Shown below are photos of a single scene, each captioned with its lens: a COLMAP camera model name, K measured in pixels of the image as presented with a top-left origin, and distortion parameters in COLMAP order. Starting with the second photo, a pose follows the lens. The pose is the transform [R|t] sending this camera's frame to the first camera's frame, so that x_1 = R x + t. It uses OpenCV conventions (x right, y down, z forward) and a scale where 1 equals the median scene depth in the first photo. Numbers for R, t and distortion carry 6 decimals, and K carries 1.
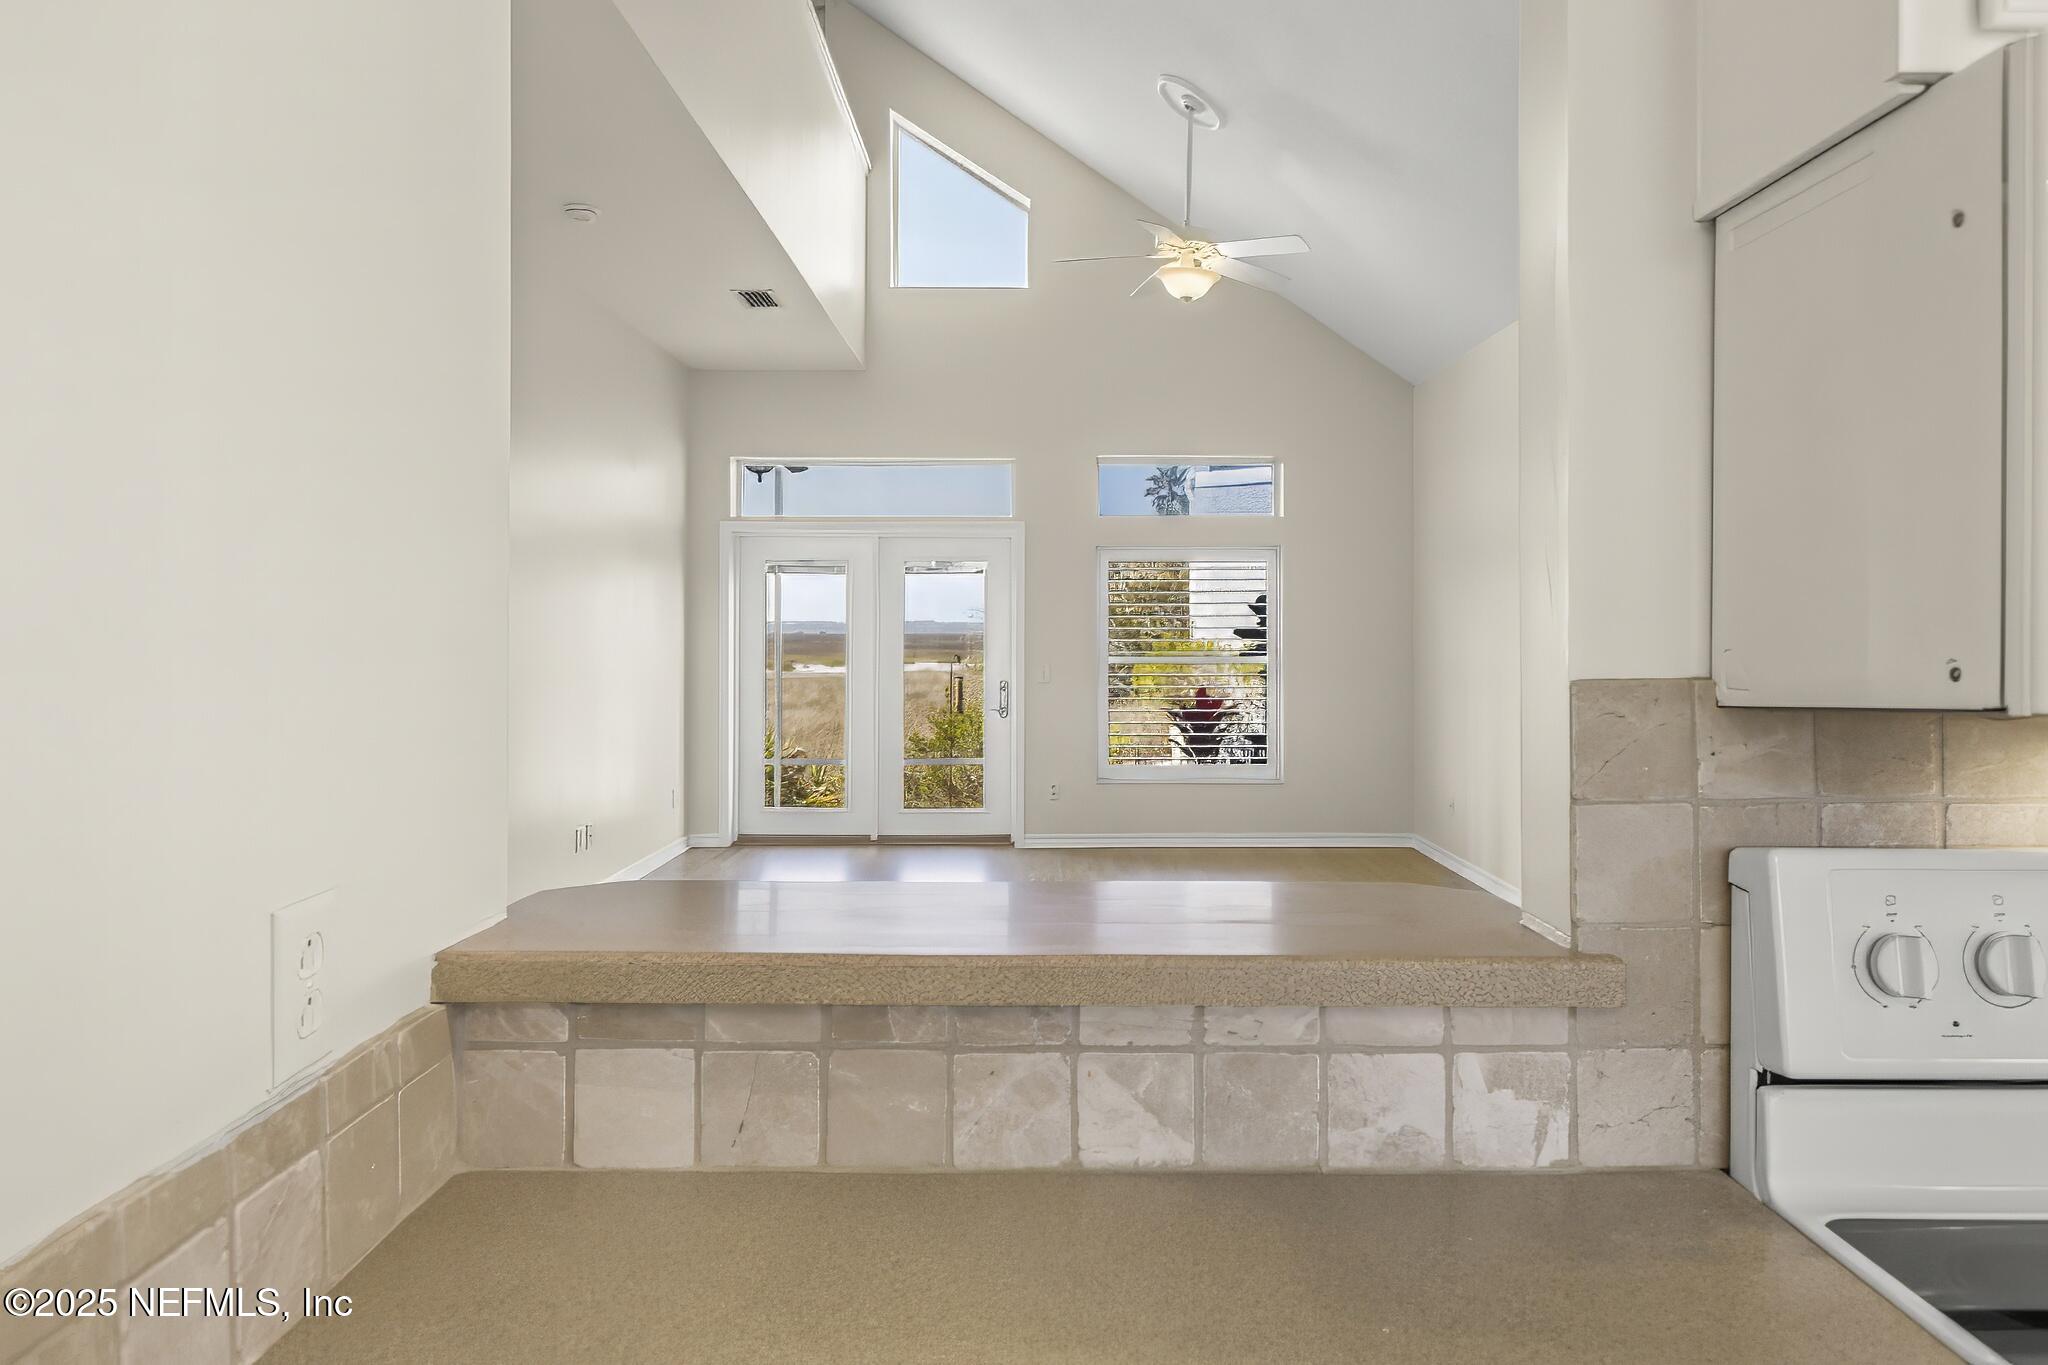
lens RADIAL K [[1374.8, 0, 1050.4], [0, 1374.8, 620.3], [0, 0, 1]] dist [-0.002419, 0.002113]
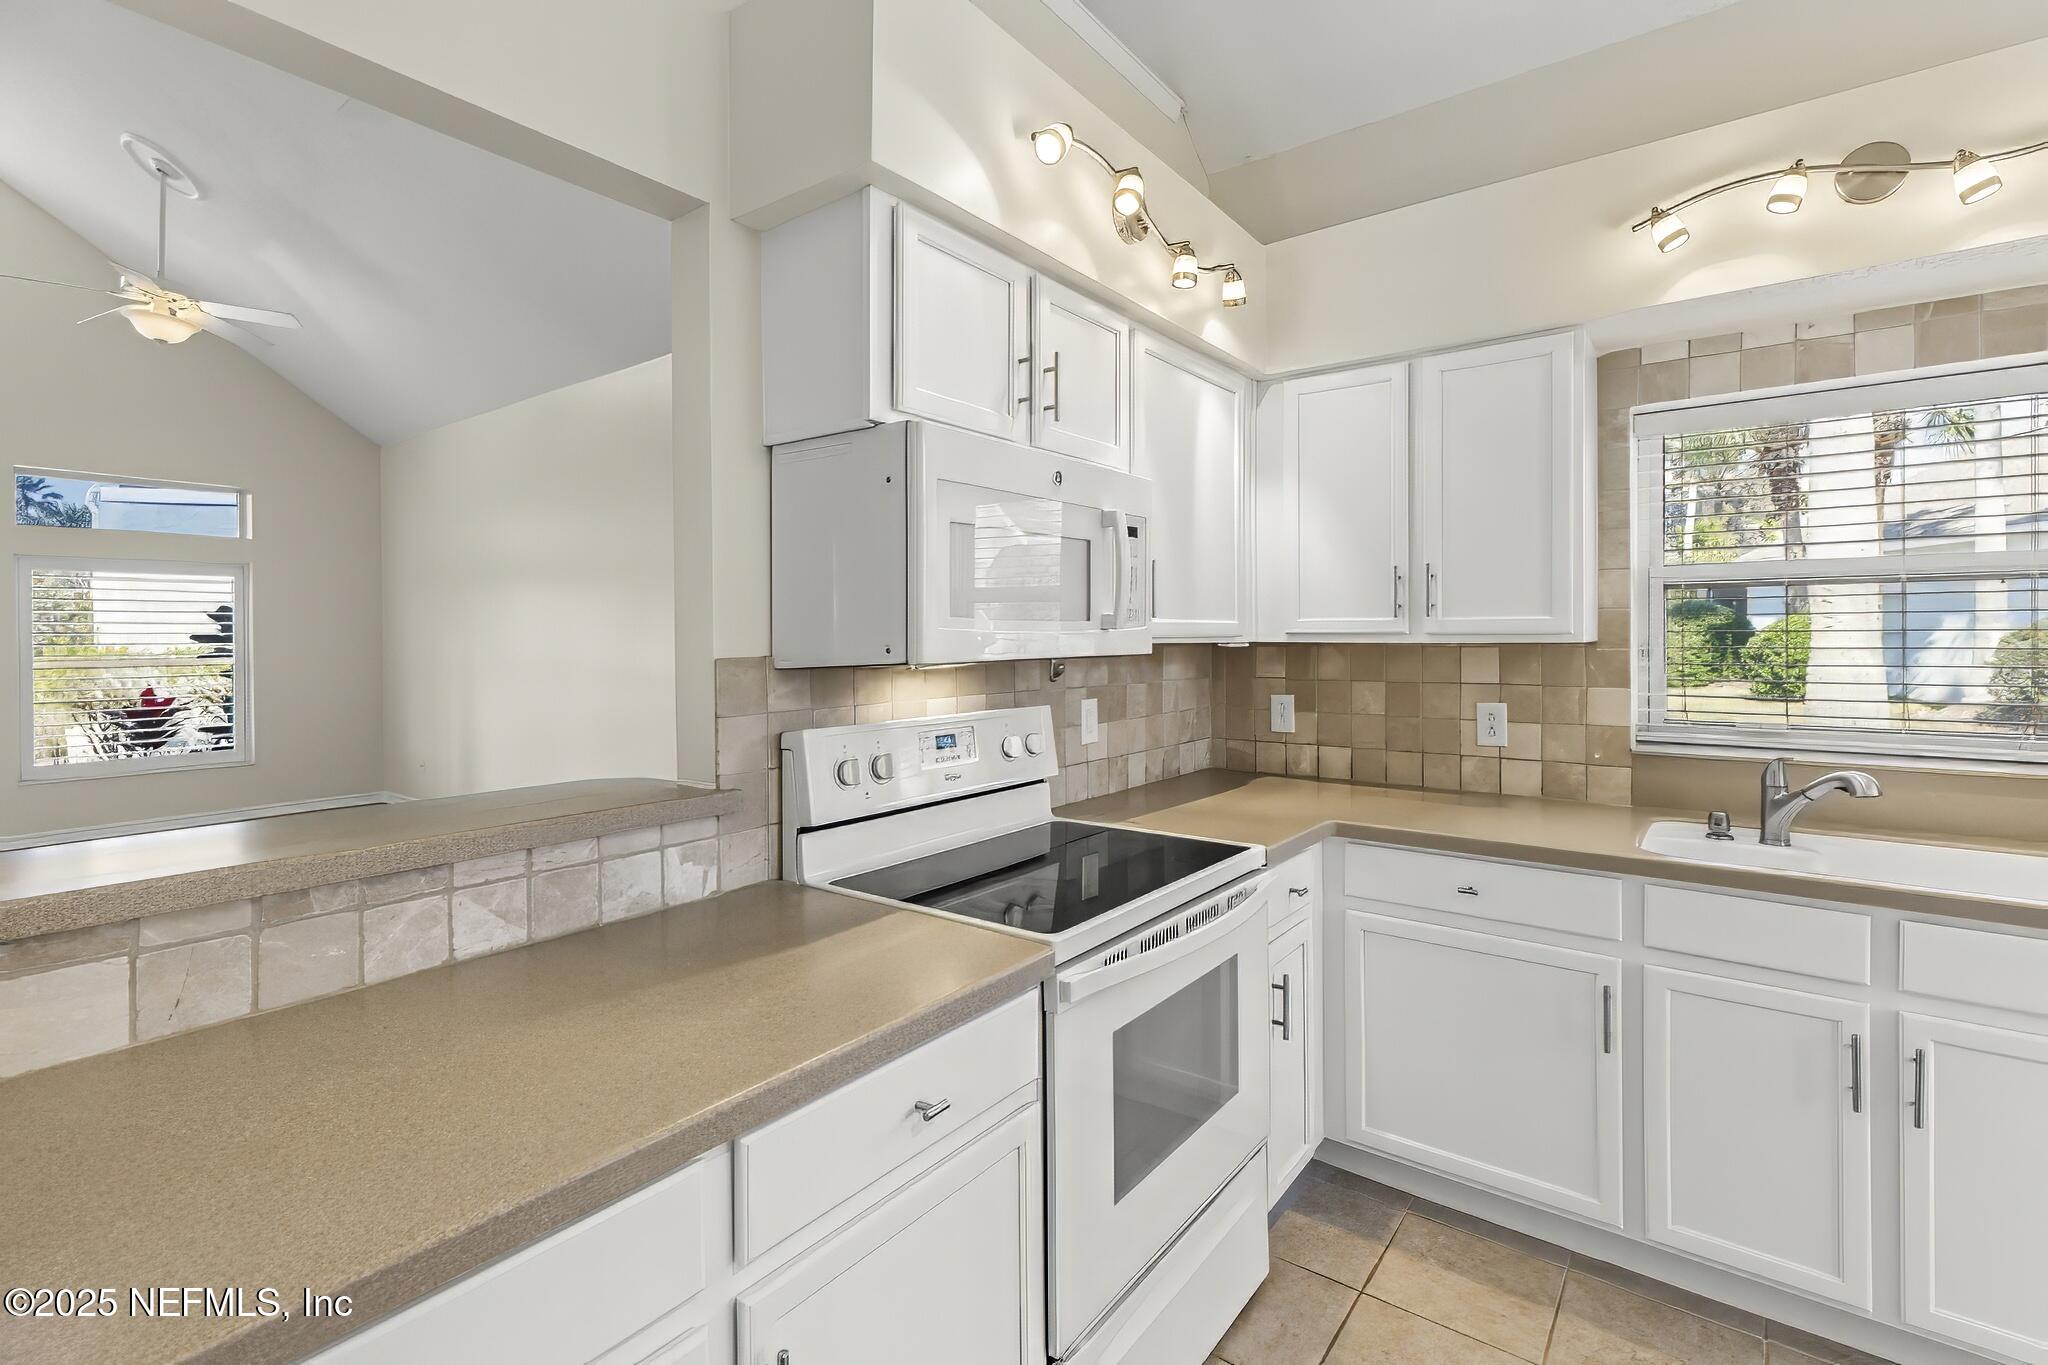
lens RADIAL K [[920.9, 0, 1054.2], [0, 920.9, 638.2], [0, 0, 1]] dist [0.005856, -0.001200]
pose [[0.597413, -0.010160, 0.801869, -0.057492], [-0.000283, 0.999917, 0.012881, -0.000789], [-0.801934, -0.007922, 0.597361, -0.031944]]
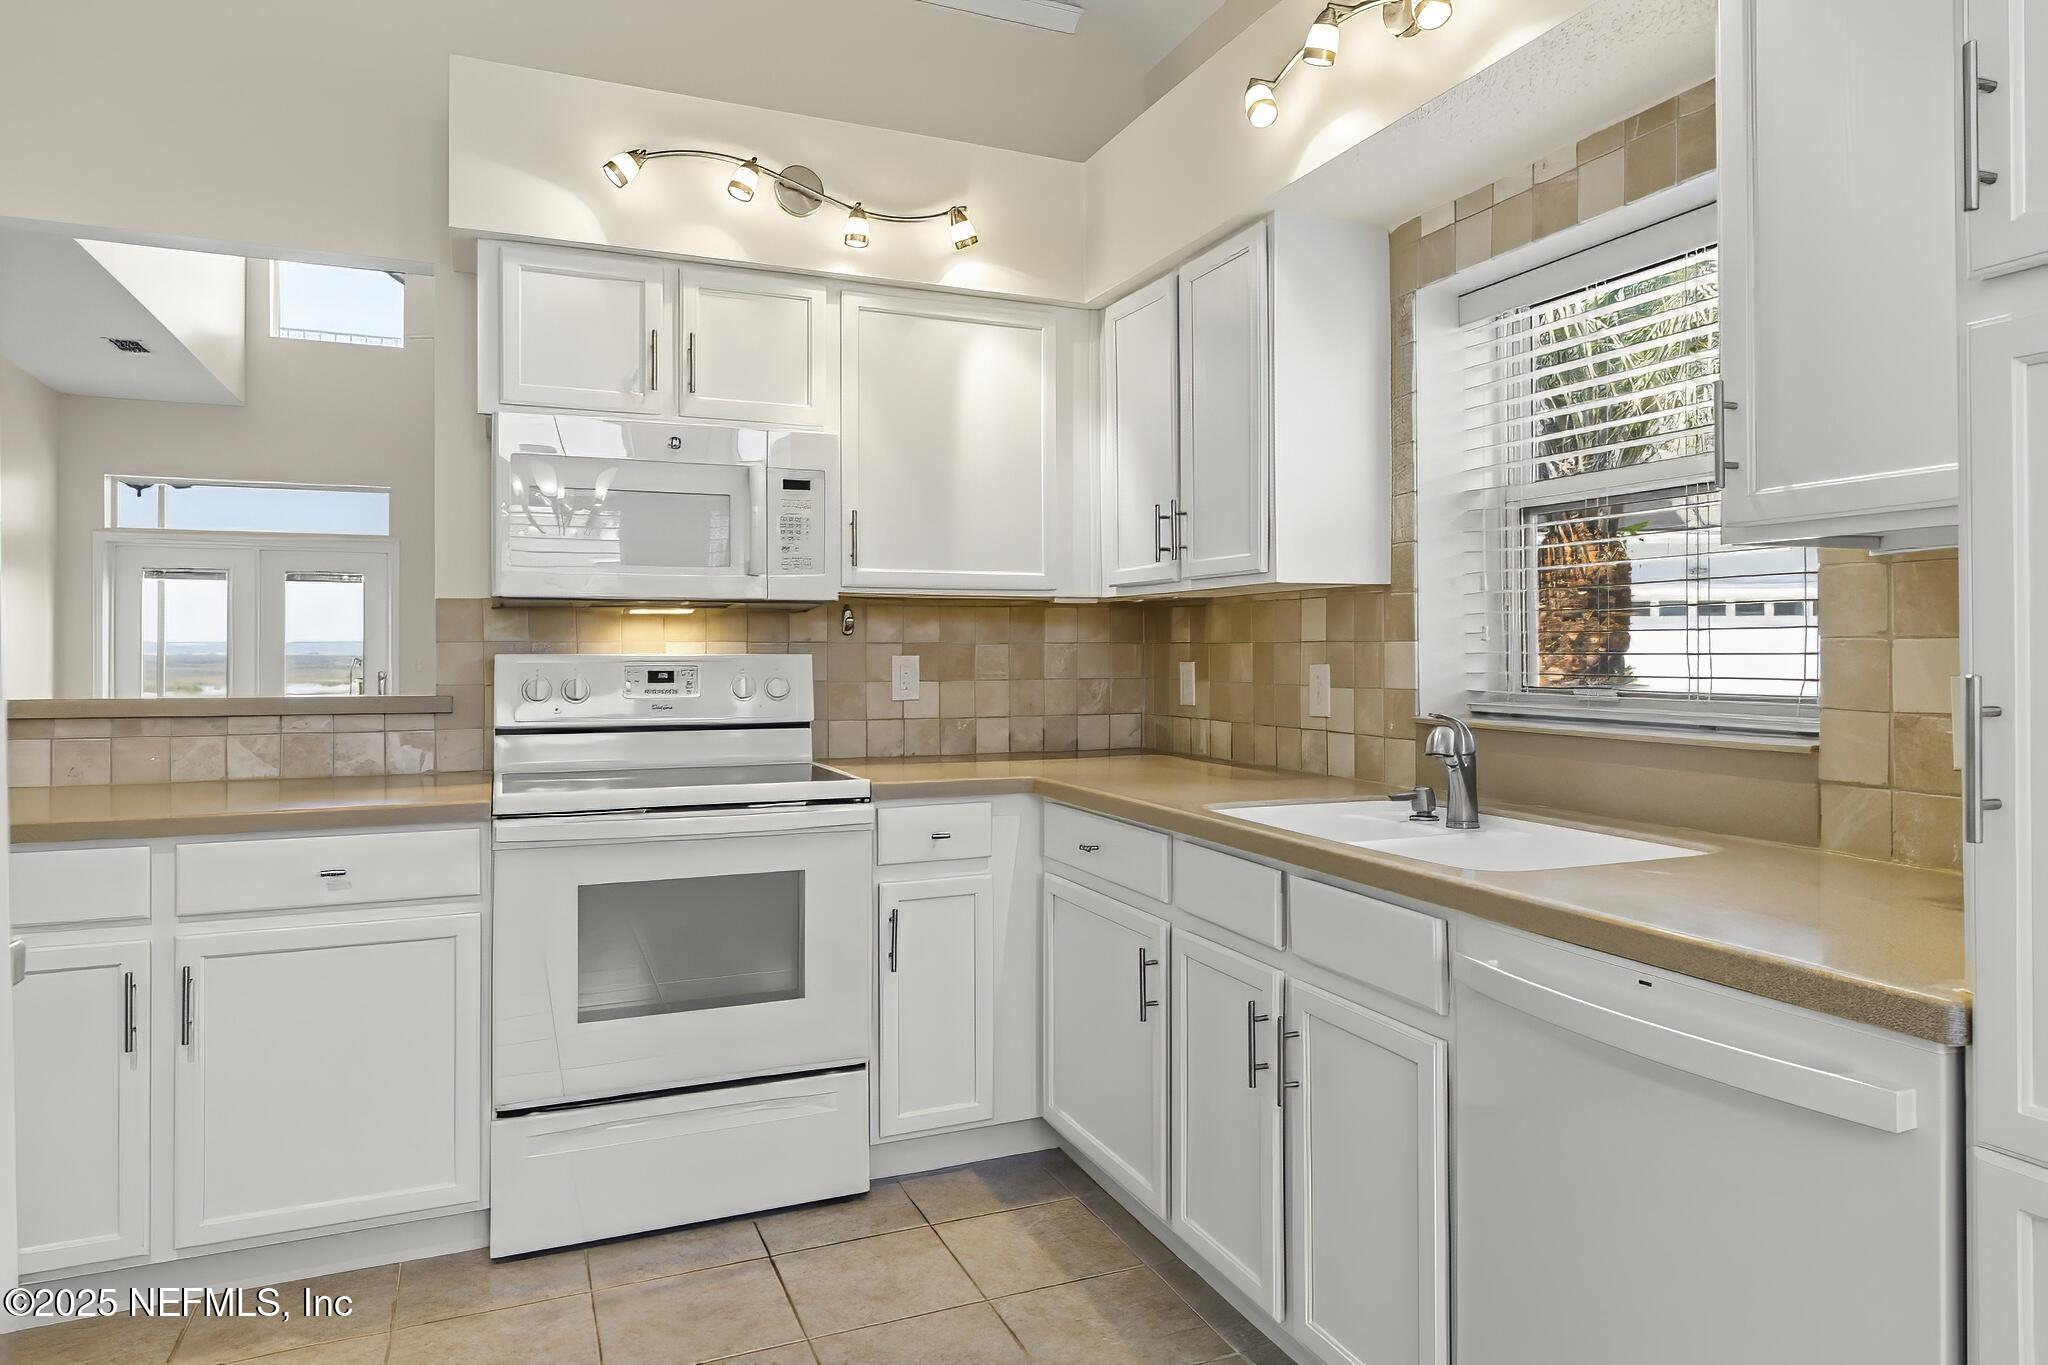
lens RADIAL K [[1252.6, 0, 1061.0], [0, 1252.6, 638.8], [0, 0, 1]] dist [-0.011409, 0.003664]
pose [[0.914264, -0.003036, 0.405108, 0.068547], [0.002754, 0.999995, 0.001279, 0.016736], [-0.405110, -0.000054, 0.914268, -0.246720]]
